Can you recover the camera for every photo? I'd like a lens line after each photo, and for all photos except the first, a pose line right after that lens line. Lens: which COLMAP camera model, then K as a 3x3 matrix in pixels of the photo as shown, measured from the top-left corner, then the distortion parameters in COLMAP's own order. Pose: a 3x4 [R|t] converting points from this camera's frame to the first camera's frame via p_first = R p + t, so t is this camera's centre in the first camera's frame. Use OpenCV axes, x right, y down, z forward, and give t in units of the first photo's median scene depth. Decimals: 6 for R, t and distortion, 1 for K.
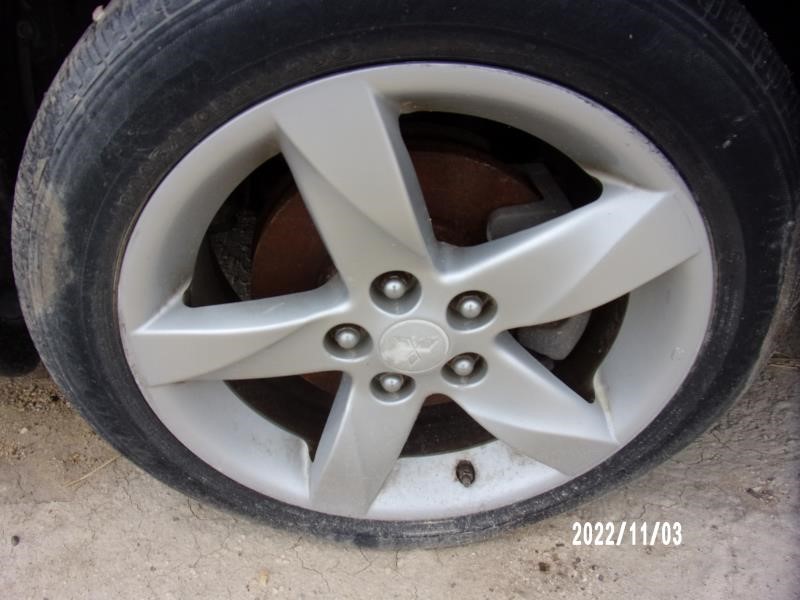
lens RADIAL K [[567.3, 0, 399.1], [0, 567.3, 298.6], [0, 0, 1]] dist [-0.017823, 0.003391]
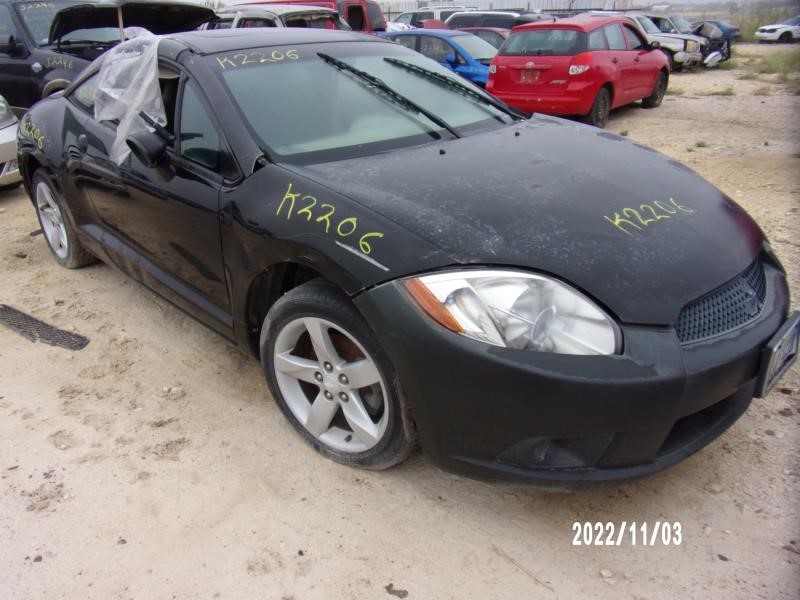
lens RADIAL K [[567.3, 0, 397.1], [0, 567.3, 302.3], [0, 0, 1]] dist [-0.017823, 0.003391]
pose [[0.811788, 0.276757, -0.514204, 1.995252], [-0.377036, 0.920825, -0.099626, -0.189940], [0.445920, 0.274749, 0.851862, -1.980950]]
